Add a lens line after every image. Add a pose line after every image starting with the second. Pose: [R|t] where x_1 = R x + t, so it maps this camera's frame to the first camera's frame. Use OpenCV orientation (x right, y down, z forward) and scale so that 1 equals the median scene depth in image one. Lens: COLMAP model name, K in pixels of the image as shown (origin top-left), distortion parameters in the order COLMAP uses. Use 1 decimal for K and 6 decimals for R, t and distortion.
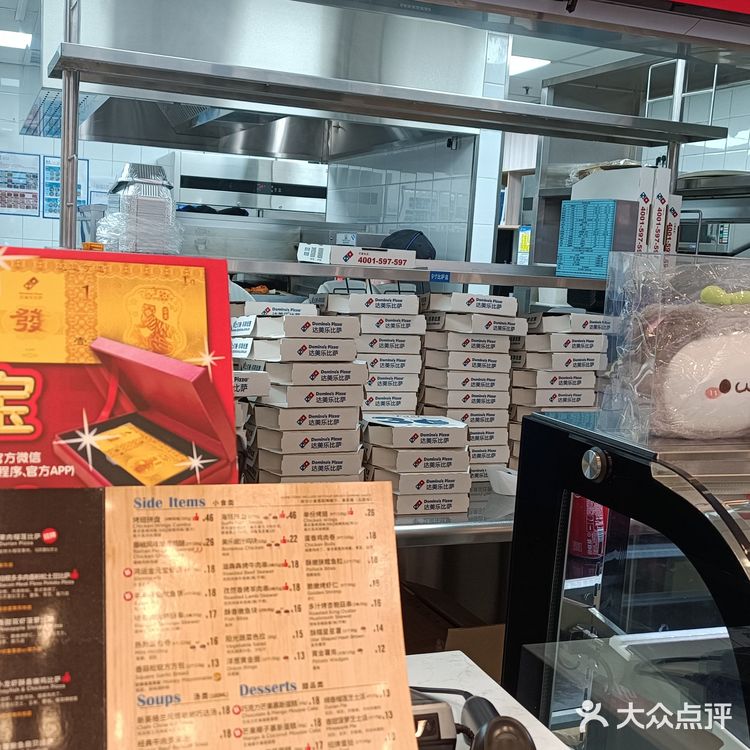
lens RADIAL K [[1008.6, 0, 375.0], [0, 1008.6, 375.0], [0, 0, 1]] dist [0.048148, -0.027939]
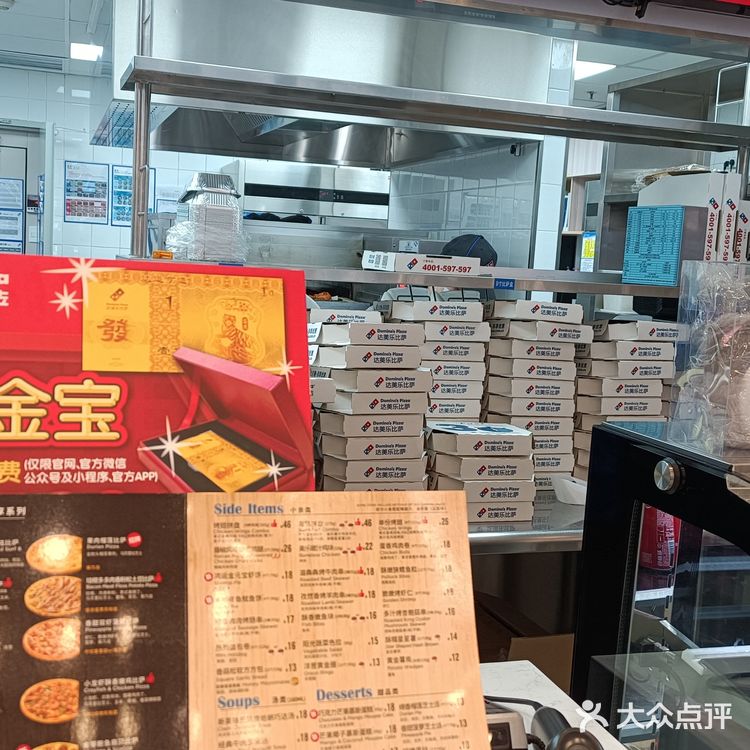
lens RADIAL K [[1008.6, 0, 375.0], [0, 1008.6, 375.0], [0, 0, 1]] dist [0.048148, -0.027939]
pose [[0.998266, 0.005166, -0.058636, -0.006859], [-0.005509, 0.999969, -0.005692, -0.001608], [0.058605, 0.006005, 0.998263, -0.004718]]
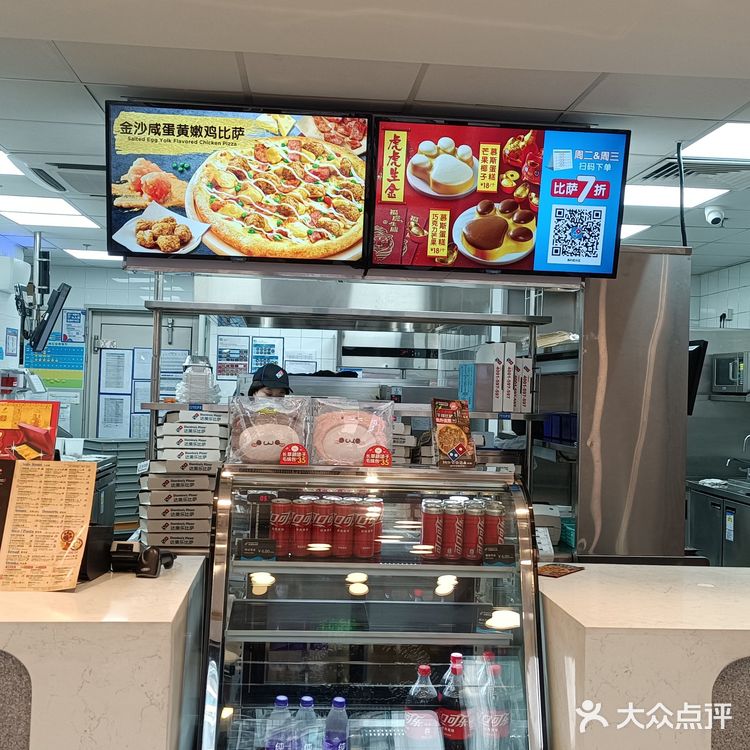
lens RADIAL K [[1008.6, 0, 375.0], [0, 1008.6, 375.0], [0, 0, 1]] dist [0.048148, -0.027939]
pose [[0.960298, -0.035475, -0.276712, 0.873386], [-0.006337, 0.988853, -0.148763, 0.145636], [0.278904, 0.144610, 0.949368, -0.964365]]
